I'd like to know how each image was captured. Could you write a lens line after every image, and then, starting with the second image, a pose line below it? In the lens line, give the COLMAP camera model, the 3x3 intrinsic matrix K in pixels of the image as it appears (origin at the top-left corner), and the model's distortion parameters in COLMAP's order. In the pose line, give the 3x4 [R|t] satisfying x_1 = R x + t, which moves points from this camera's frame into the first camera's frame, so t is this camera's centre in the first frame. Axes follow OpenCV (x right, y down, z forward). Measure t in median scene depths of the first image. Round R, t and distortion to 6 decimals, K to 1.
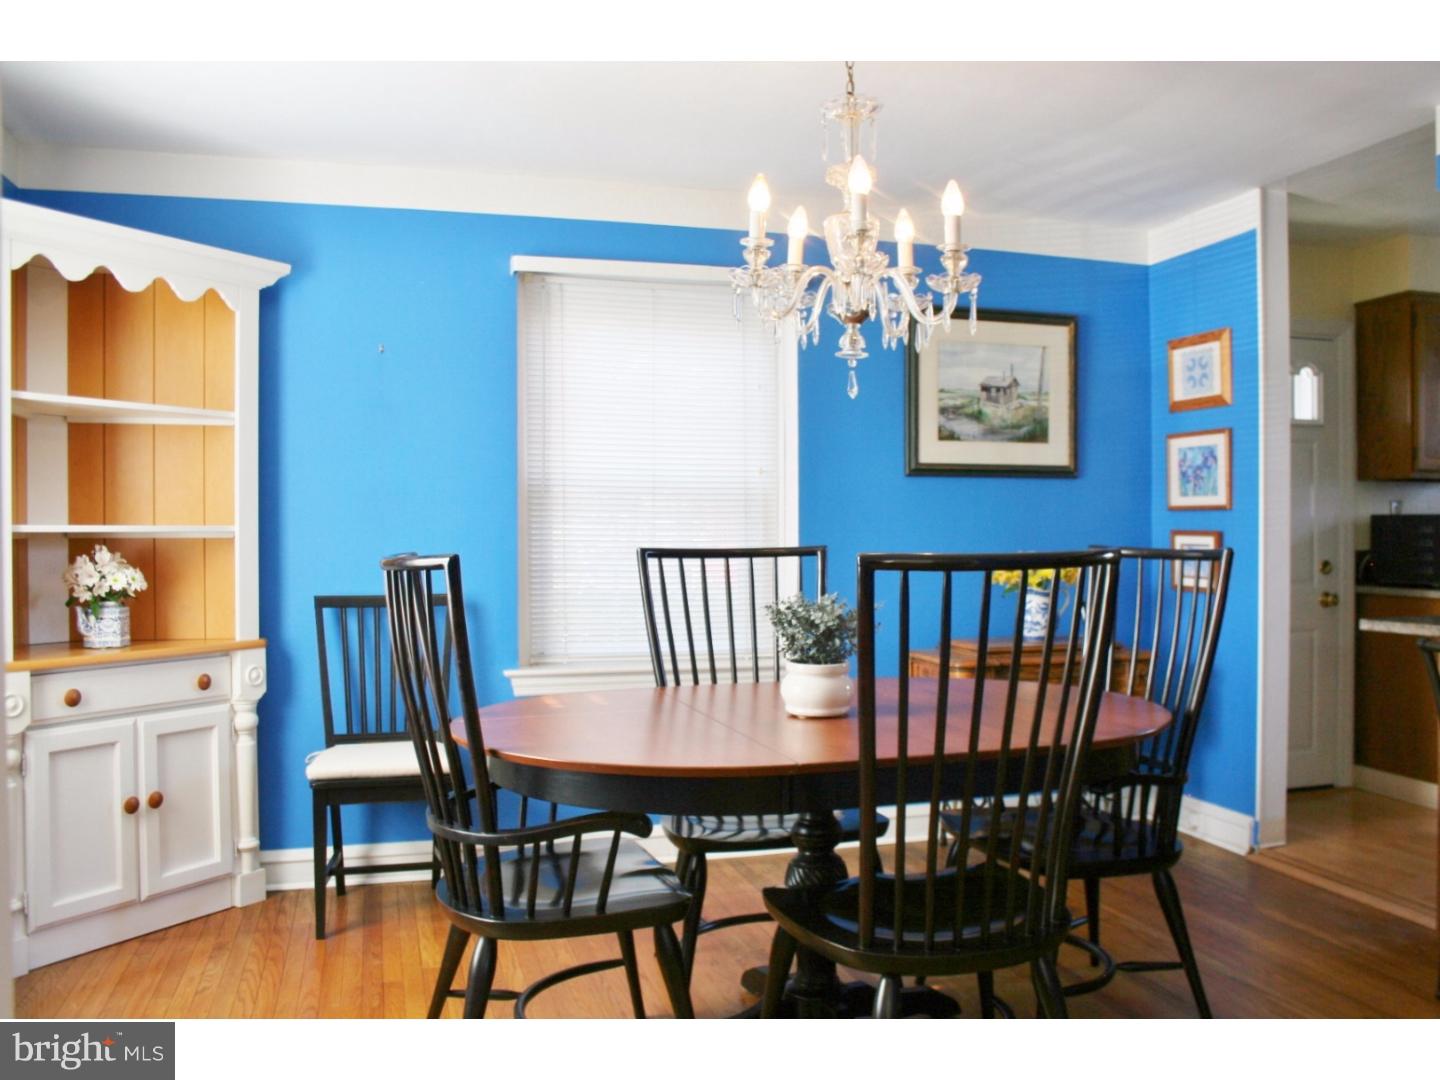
lens RADIAL K [[1265.1, 0, 719.2], [0, 1265.1, 540.3], [0, 0, 1]] dist [-0.039169, -0.004024]
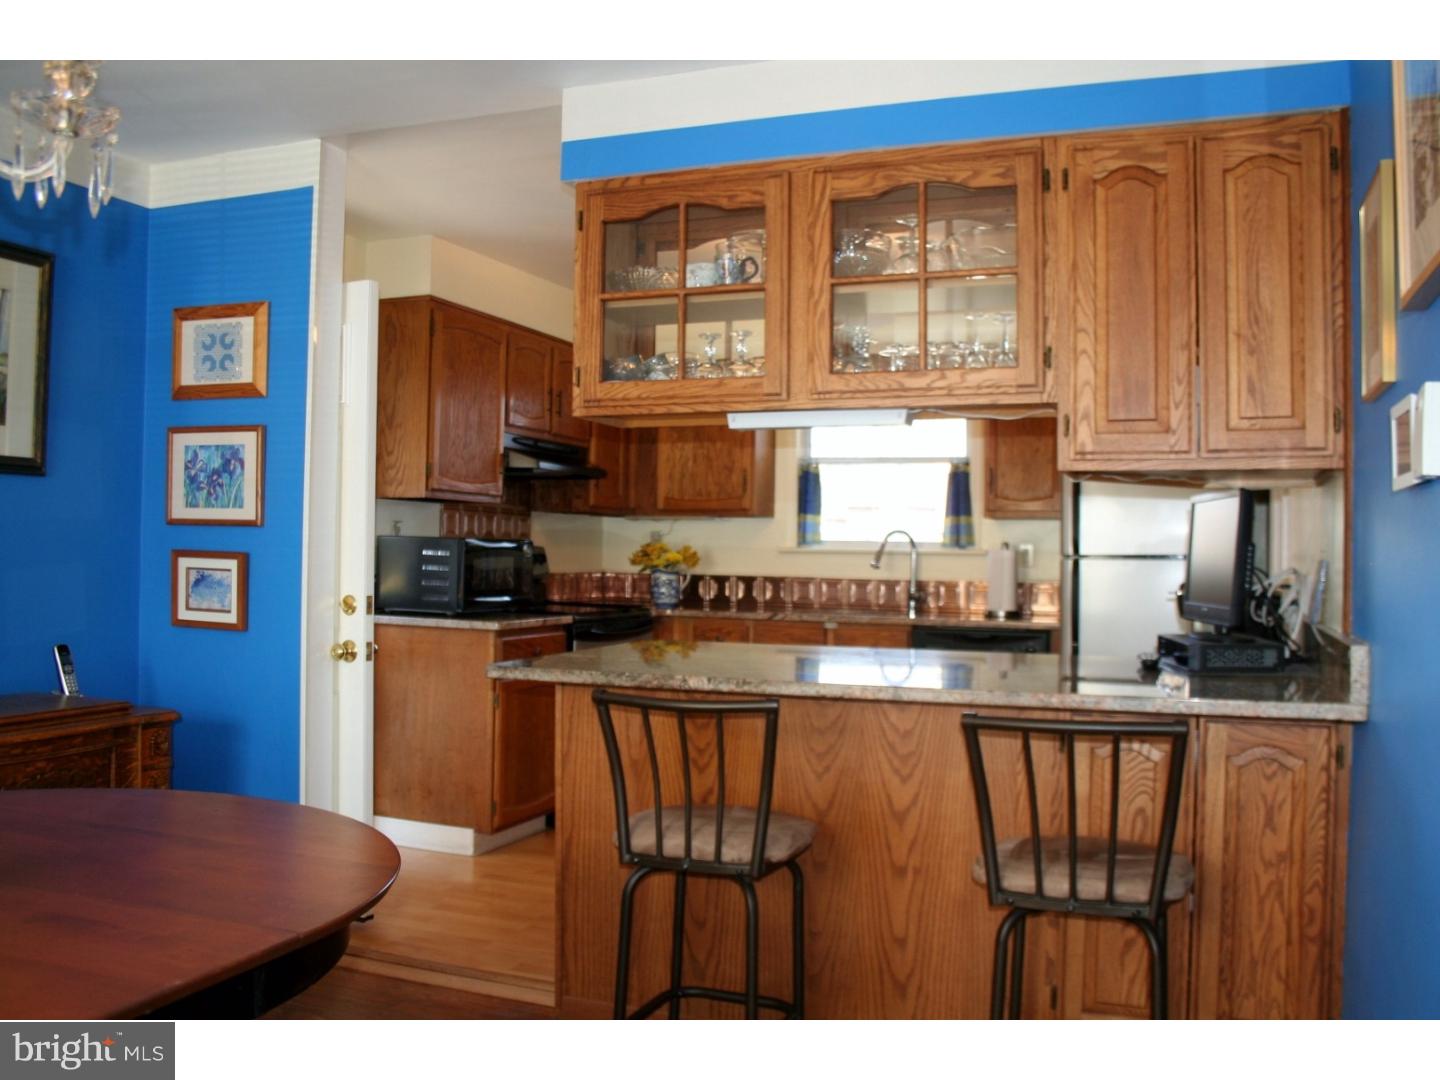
lens RADIAL K [[1265.1, 0, 716.1], [0, 1265.1, 544.1], [0, 0, 1]] dist [-0.039169, -0.004024]
pose [[0.616871, 0.021488, 0.786771, -0.047618], [-0.010952, 0.999765, -0.018718, -0.000680], [-0.786988, 0.002930, 0.616961, 0.260338]]
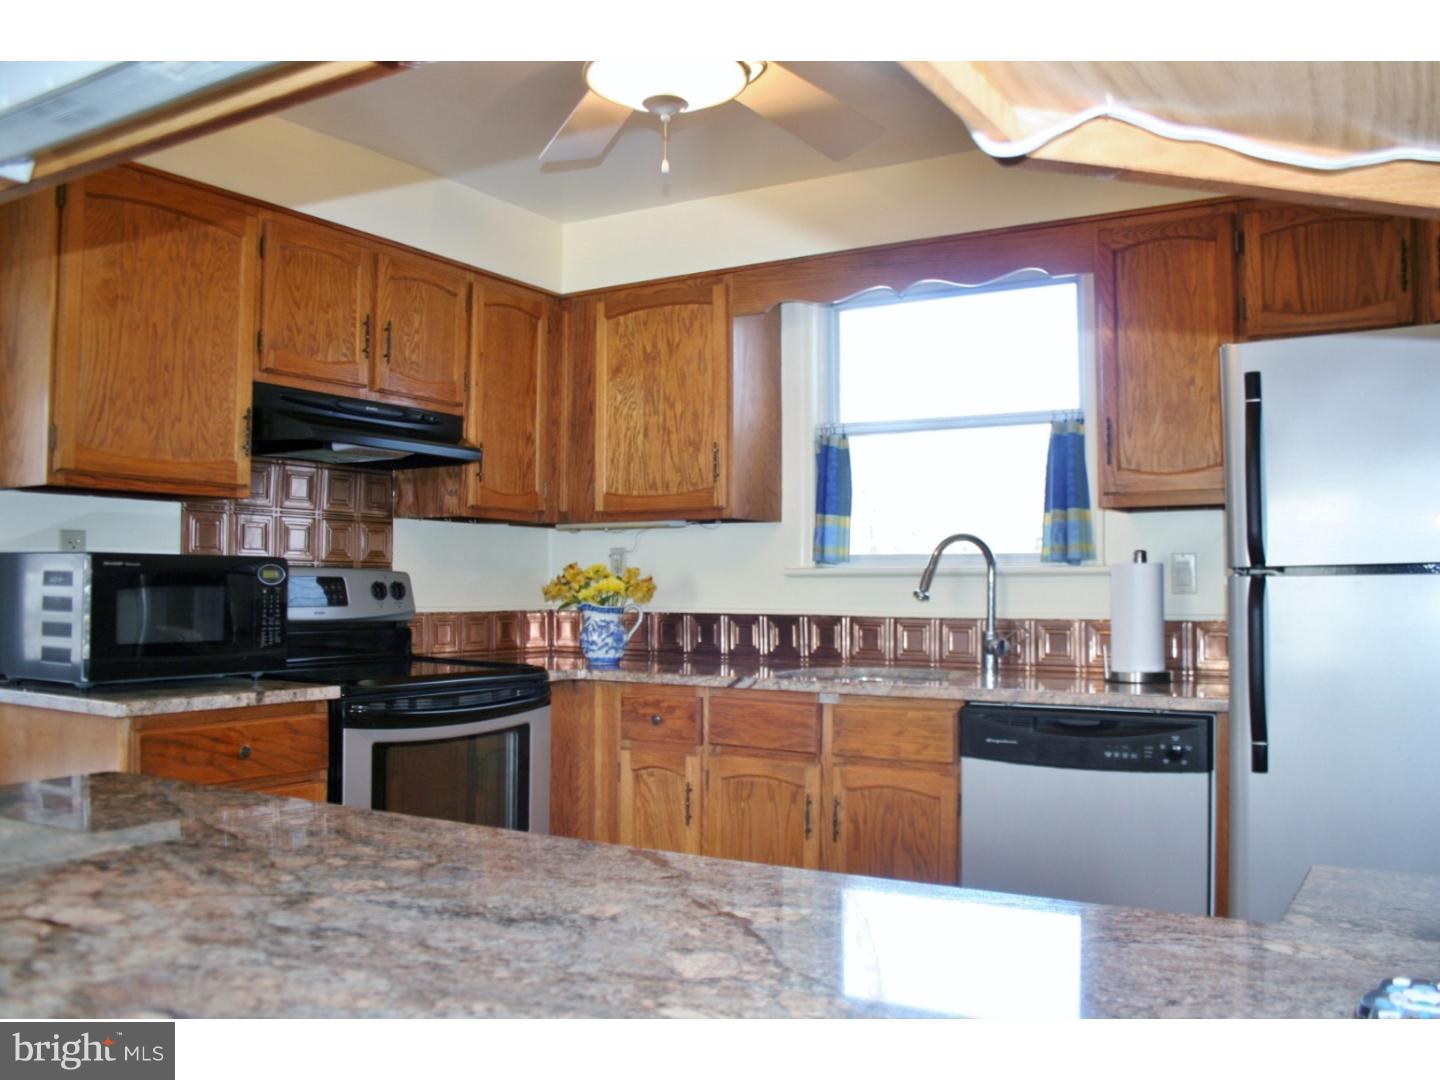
lens RADIAL K [[1265.1, 0, 723.5], [0, 1265.1, 534.8], [0, 0, 1]] dist [-0.039169, -0.004024]
pose [[0.750884, 0.037284, 0.659381, 0.425706], [-0.000737, 0.998452, -0.055617, 0.001265], [-0.660434, 0.041276, 0.749749, 0.416589]]
